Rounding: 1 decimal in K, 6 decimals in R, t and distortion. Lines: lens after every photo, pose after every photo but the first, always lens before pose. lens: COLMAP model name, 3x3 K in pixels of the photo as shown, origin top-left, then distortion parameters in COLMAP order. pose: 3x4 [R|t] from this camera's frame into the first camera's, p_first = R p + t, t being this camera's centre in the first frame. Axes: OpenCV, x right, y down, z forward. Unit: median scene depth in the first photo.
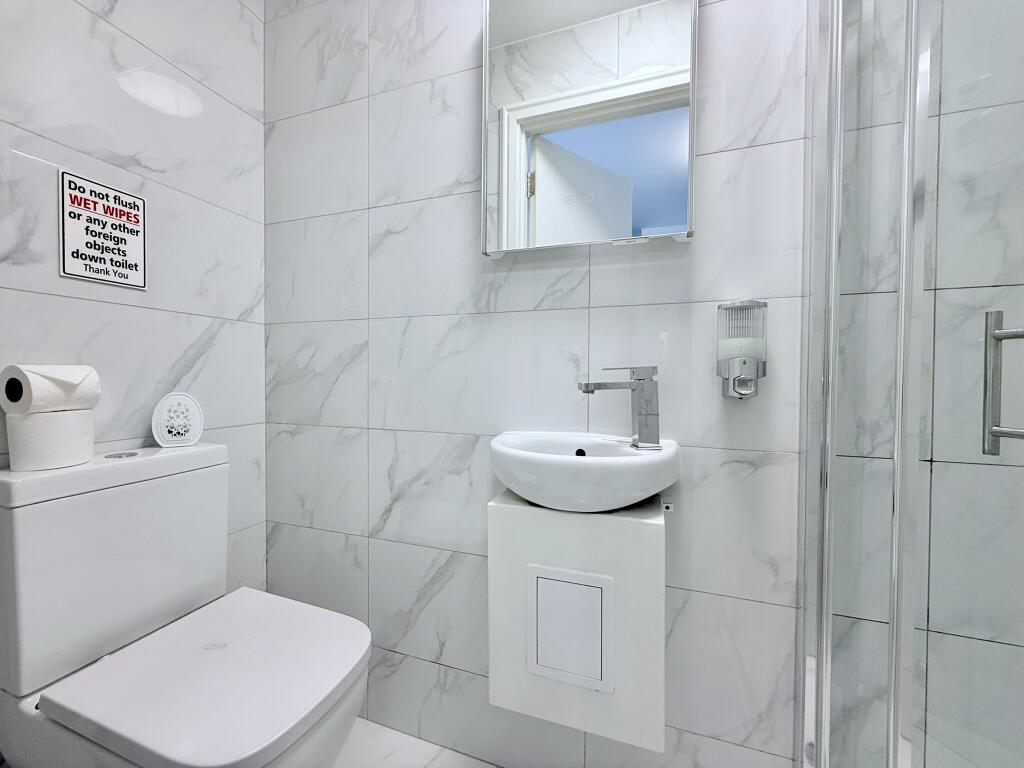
lens RADIAL K [[411.0, 0, 506.4], [0, 411.0, 384.0], [0, 0, 1]] dist [-0.002504, 0.001161]
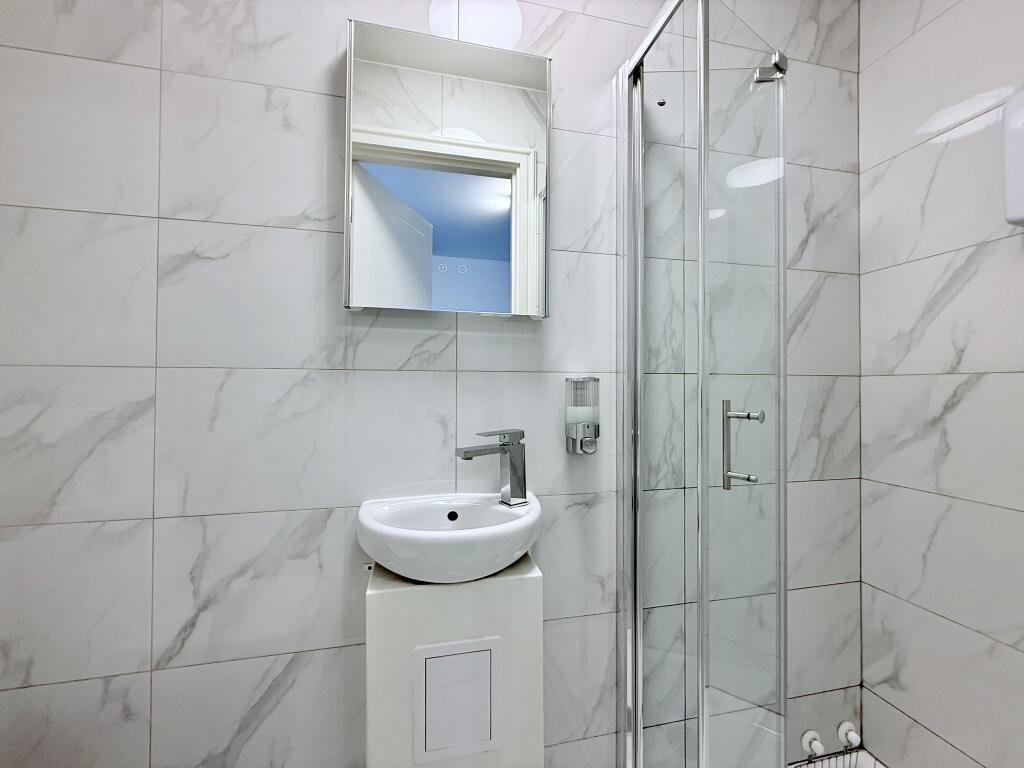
lens RADIAL K [[411.0, 0, 507.4], [0, 411.0, 381.2], [0, 0, 1]] dist [-0.002504, 0.001161]
pose [[0.843765, 0.005936, 0.536680, -0.226387], [0.009952, 0.999594, -0.026702, -0.121330], [-0.536620, 0.027871, 0.843364, 0.055692]]
